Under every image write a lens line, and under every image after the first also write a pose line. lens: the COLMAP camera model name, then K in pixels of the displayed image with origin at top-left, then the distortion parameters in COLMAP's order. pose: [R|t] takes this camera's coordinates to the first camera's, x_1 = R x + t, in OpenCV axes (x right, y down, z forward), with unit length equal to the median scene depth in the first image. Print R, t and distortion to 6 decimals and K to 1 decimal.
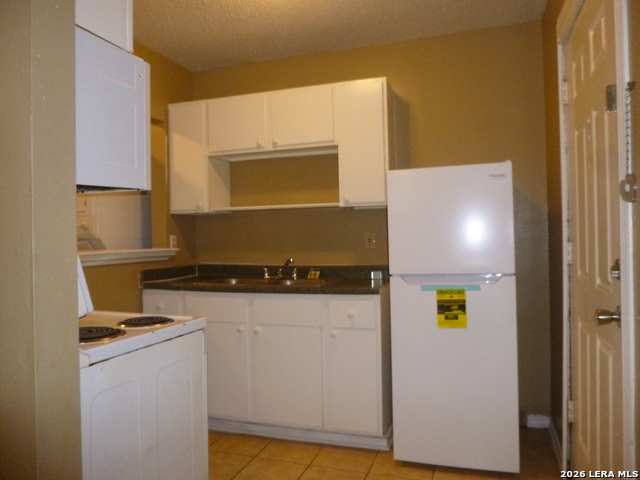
lens RADIAL K [[488.0, 0, 320.0], [0, 488.0, 240.0], [0, 0, 1]] dist [-0.041897, 0.009091]
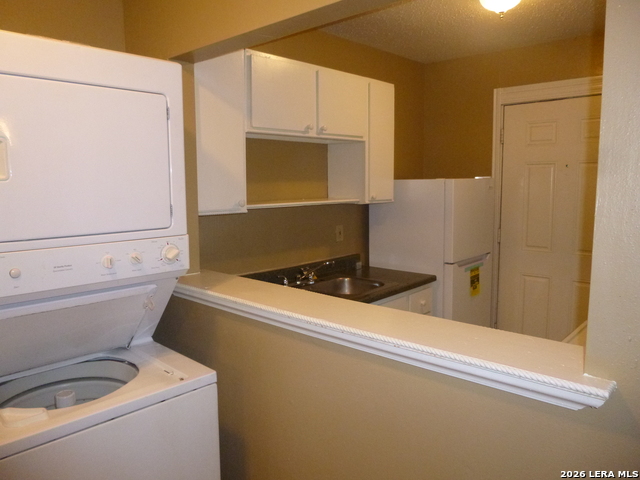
lens RADIAL K [[467.3, 0, 320.0], [0, 467.3, 240.0], [0, 0, 1]] dist [-0.031241, 0.001738]
pose [[0.417607, -0.095737, 0.903570, -0.852331], [0.009902, 0.994854, 0.100833, -0.088945], [-0.908574, -0.033161, 0.416406, 0.654856]]
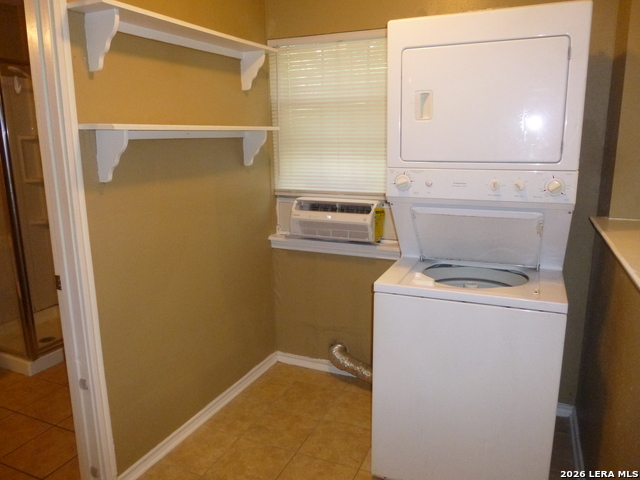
lens RADIAL K [[467.3, 0, 320.0], [0, 467.3, 240.0], [0, 0, 1]] dist [-0.031241, 0.001738]
pose [[0.996443, 0.024521, -0.080628, -0.778310], [-0.007884, 0.979661, 0.200505, -0.080342], [0.083905, -0.199157, 0.976369, 0.553962]]
